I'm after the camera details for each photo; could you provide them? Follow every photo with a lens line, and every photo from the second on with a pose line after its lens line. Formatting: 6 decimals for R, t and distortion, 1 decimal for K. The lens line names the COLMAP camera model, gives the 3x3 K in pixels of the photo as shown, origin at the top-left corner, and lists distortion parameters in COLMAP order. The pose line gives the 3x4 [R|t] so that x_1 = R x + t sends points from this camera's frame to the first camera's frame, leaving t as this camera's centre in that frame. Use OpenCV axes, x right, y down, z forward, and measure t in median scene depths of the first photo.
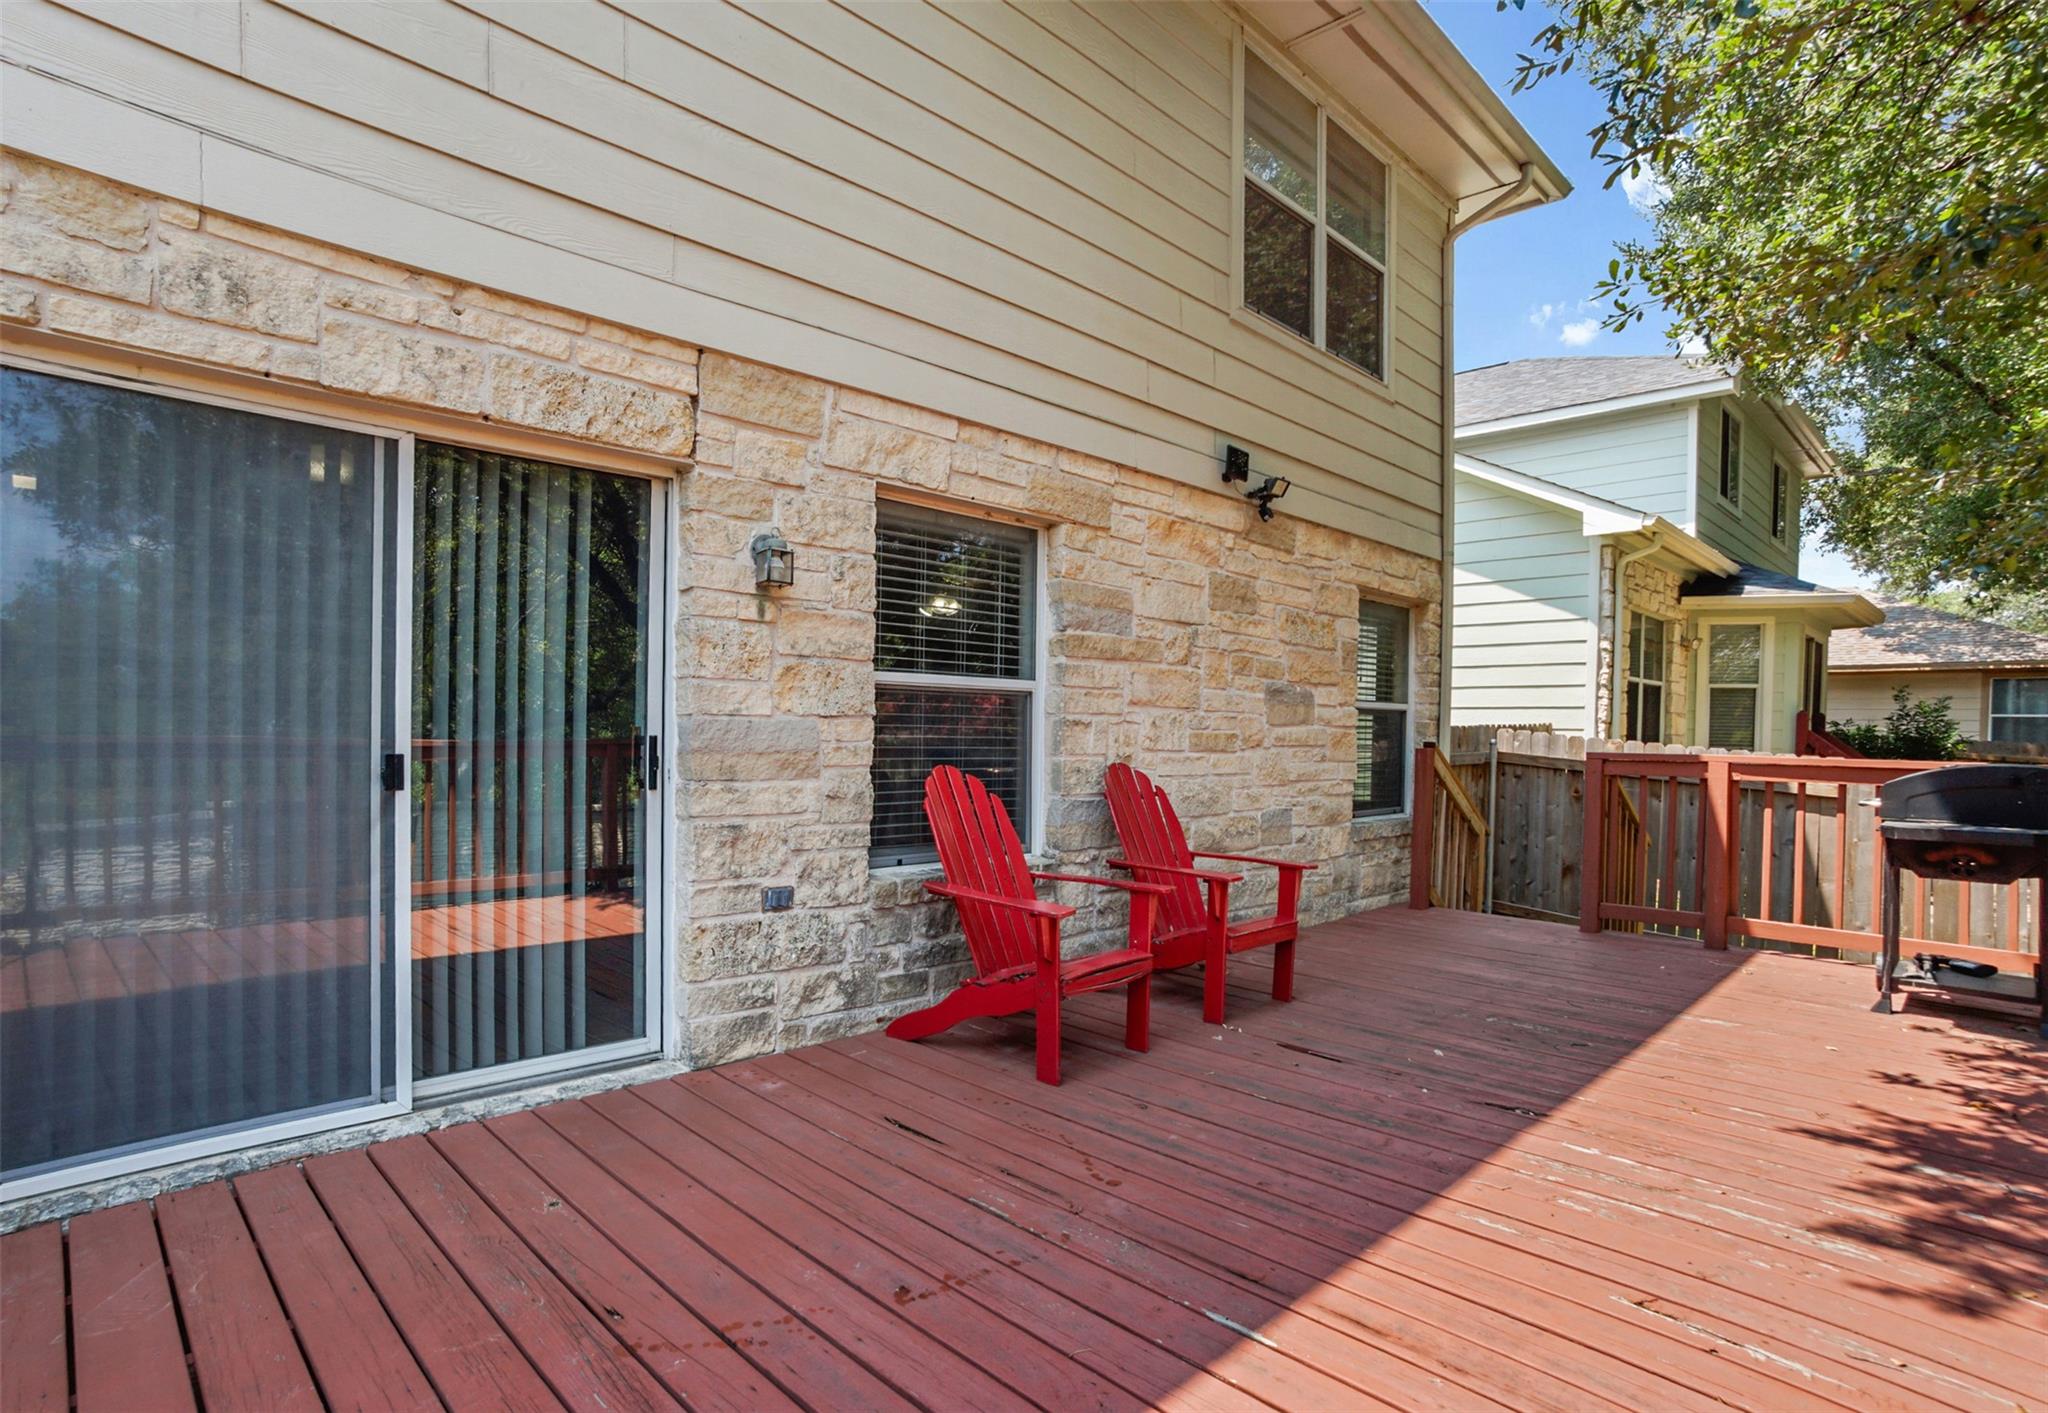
lens RADIAL K [[1059.6, 0, 1024.0], [0, 1059.6, 706.5], [0, 0, 1]] dist [-0.071120, 0.051056]
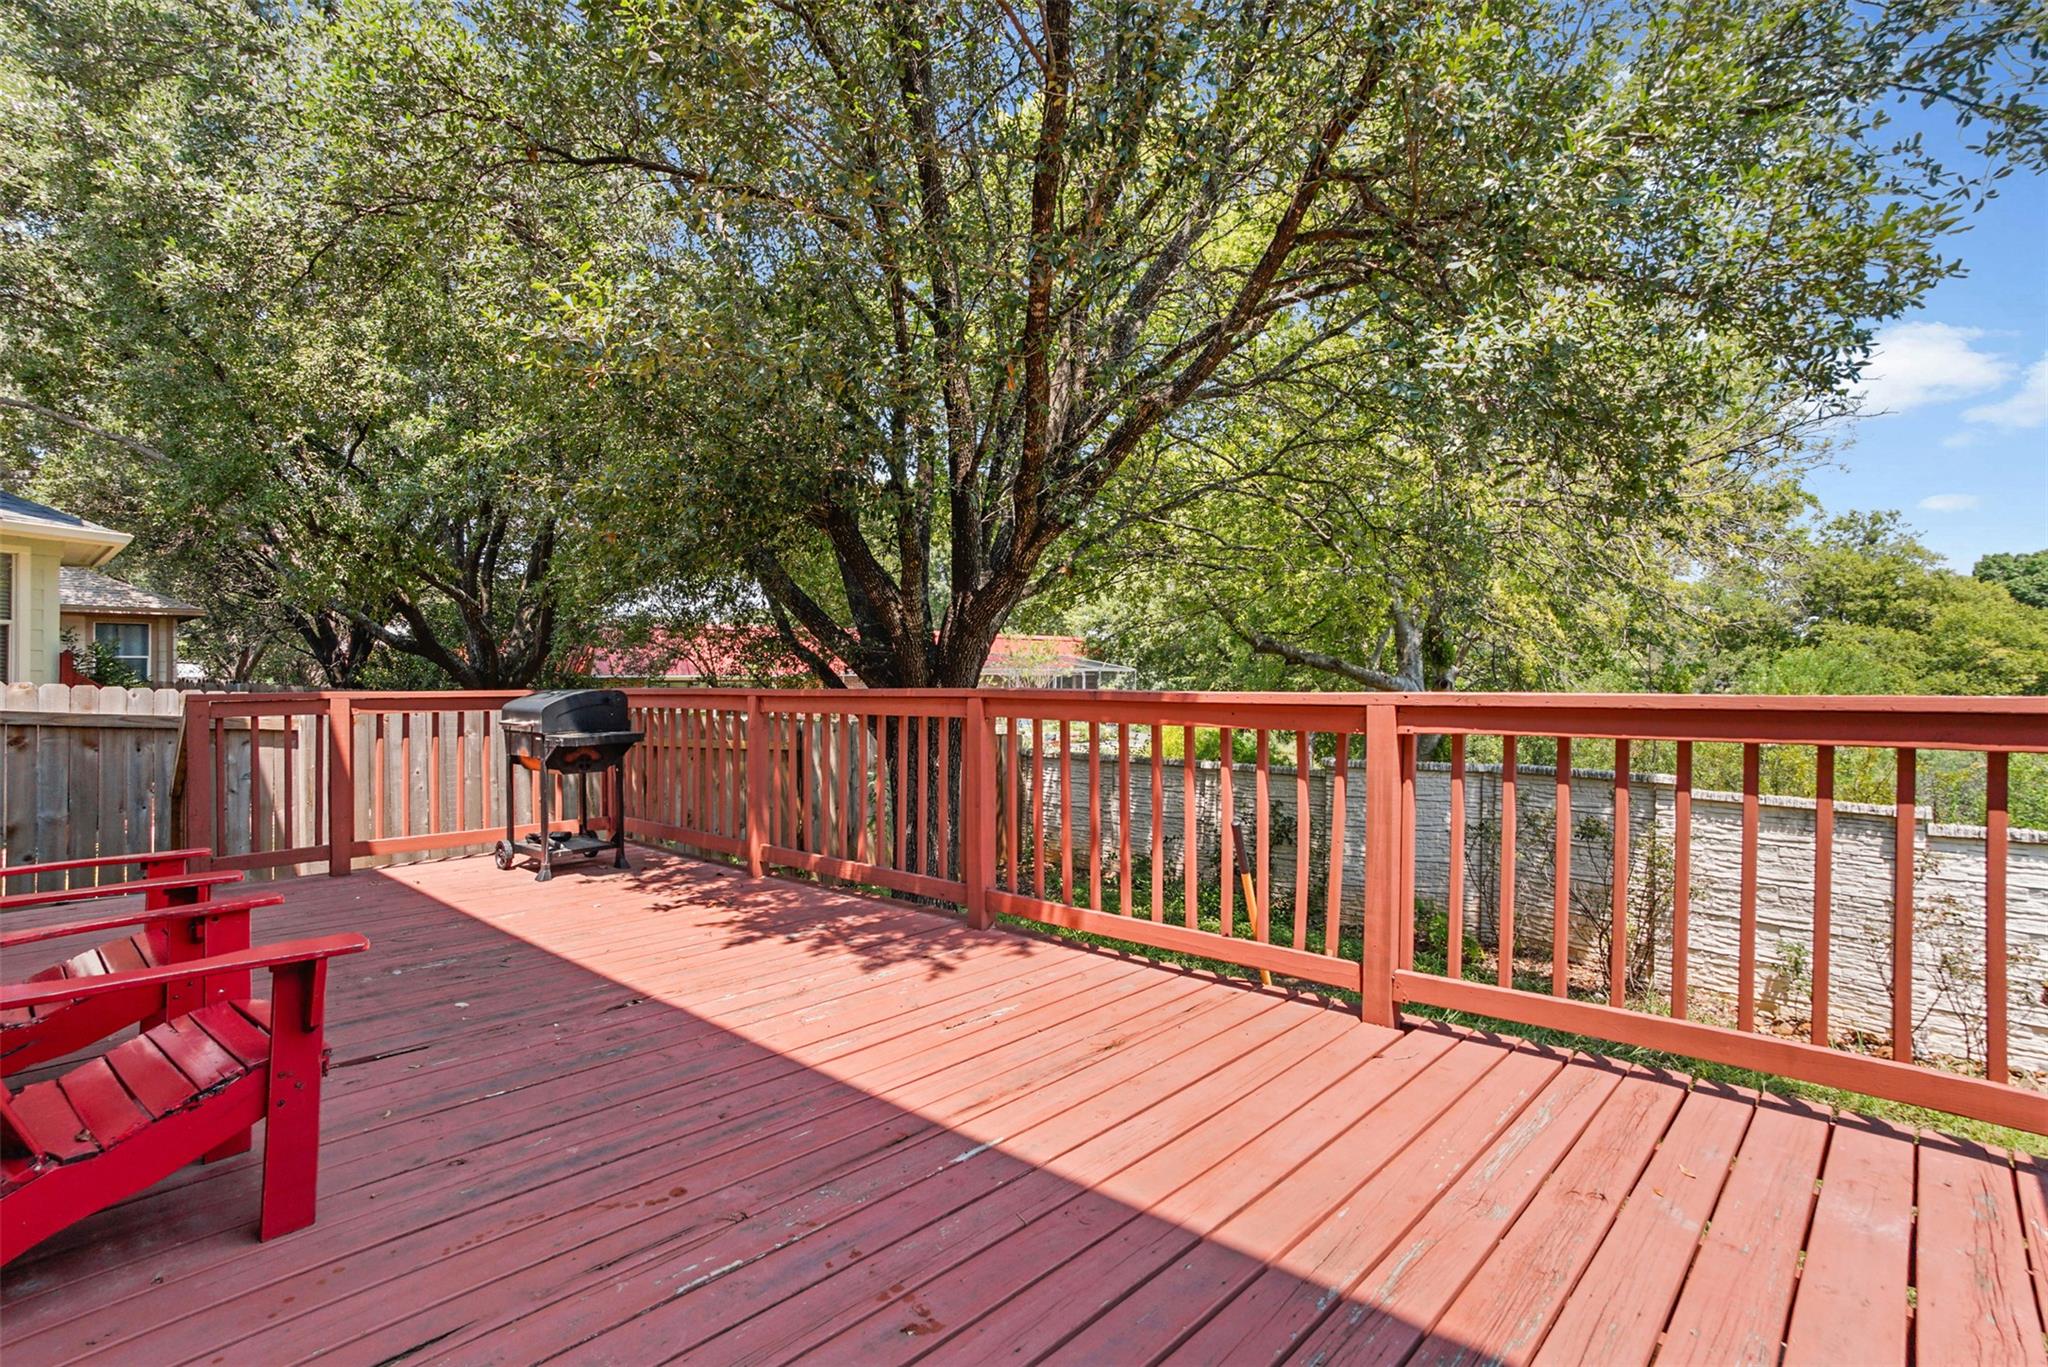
lens RADIAL K [[997.5, 0, 999.0], [0, 997.5, 682.7], [0, 0, 1]] dist [-0.078771, 0.049332]
pose [[-0.012517, -0.021925, 0.999681, -0.661892], [-0.013207, 0.999676, 0.021759, 0.014620], [-0.999834, -0.012930, -0.012802, 0.700920]]
